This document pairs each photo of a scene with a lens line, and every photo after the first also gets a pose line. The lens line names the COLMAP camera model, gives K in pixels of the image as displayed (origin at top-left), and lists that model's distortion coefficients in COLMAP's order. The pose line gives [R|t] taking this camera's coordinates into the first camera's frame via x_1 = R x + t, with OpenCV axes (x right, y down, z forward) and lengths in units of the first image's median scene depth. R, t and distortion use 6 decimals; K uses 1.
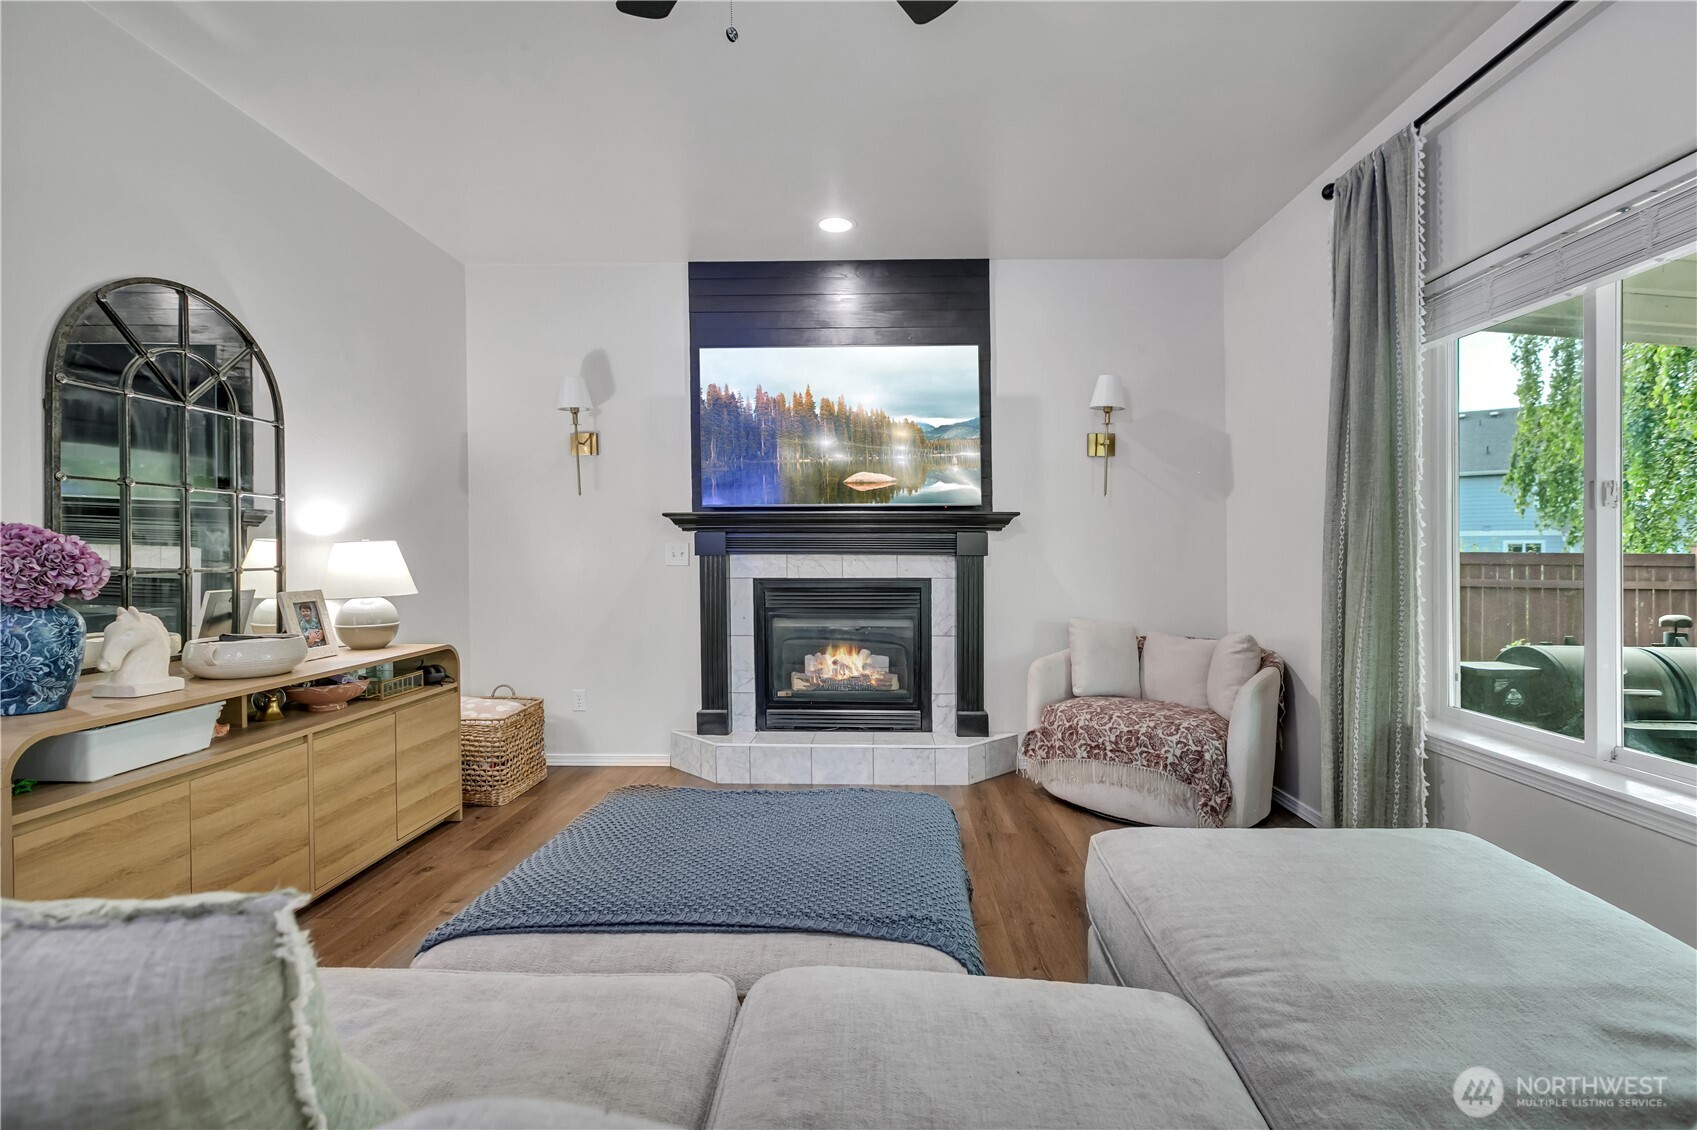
lens RADIAL K [[789.8, 0, 854.3], [0, 789.8, 555.1], [0, 0, 1]] dist [0.003117, -0.004849]
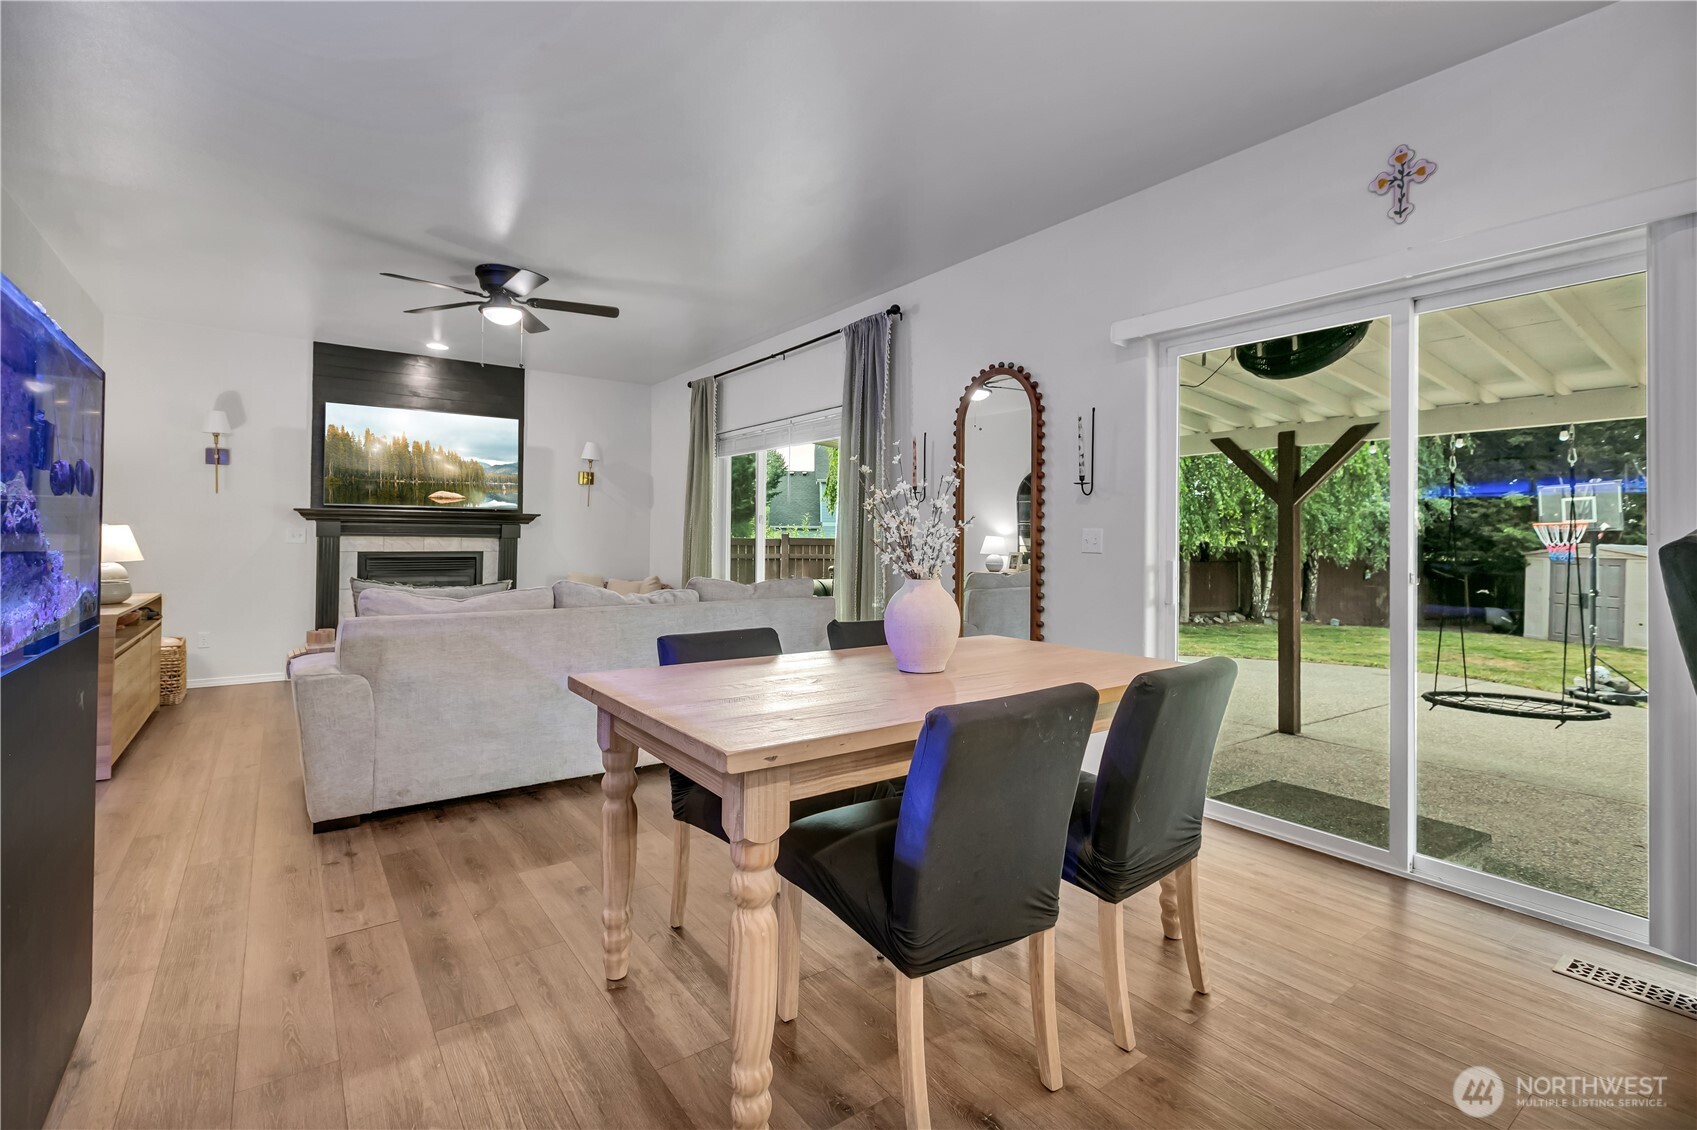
lens RADIAL K [[788.6, 0, 853.1], [0, 788.6, 523.0], [0, 0, 1]] dist [-0.001550, -0.000344]
pose [[0.787255, 0.021289, 0.616260, -0.324089], [-0.007751, 0.999667, -0.024633, 0.003293], [-0.616579, 0.014616, 0.787157, -0.817271]]
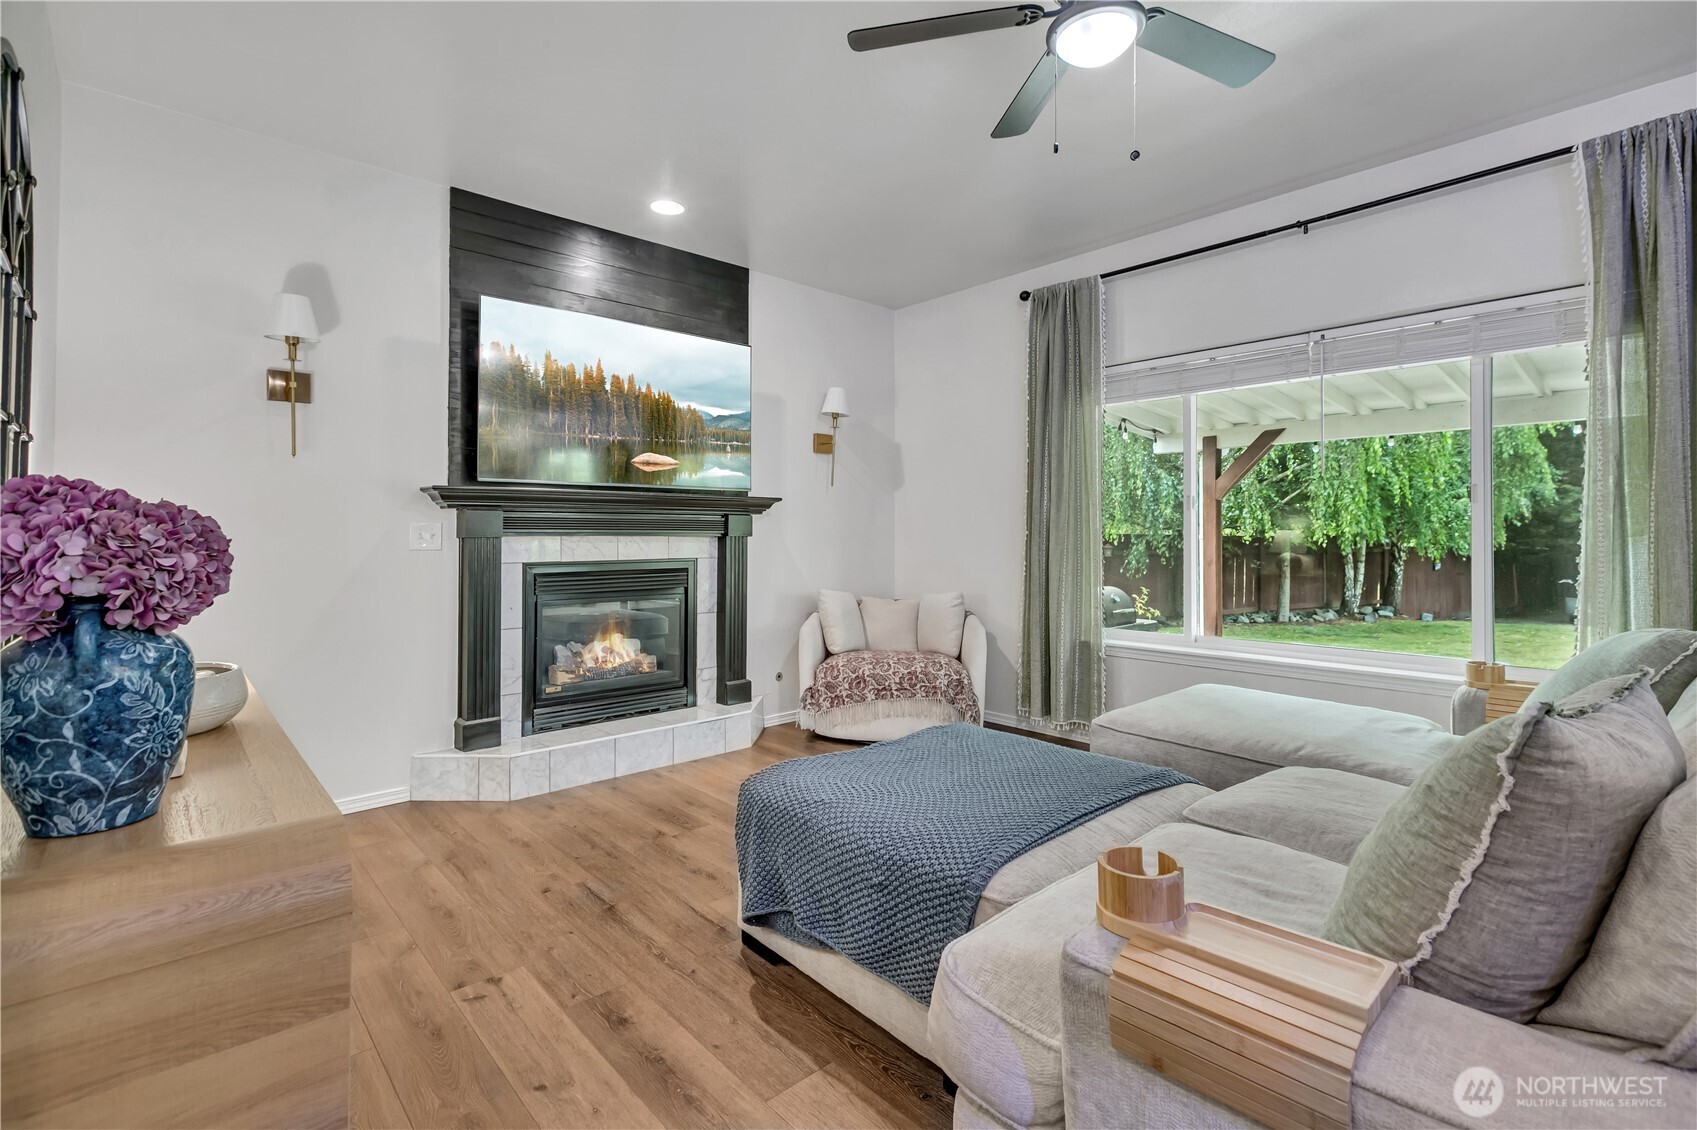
lens RADIAL K [[789.8, 0, 858.6], [0, 789.8, 522.2], [0, 0, 1]] dist [0.003117, -0.004849]
pose [[0.714673, 0.010082, 0.699386, -0.491564], [0.002689, 0.999849, -0.017161, -0.000197], [-0.699453, 0.014145, 0.714538, 0.106744]]
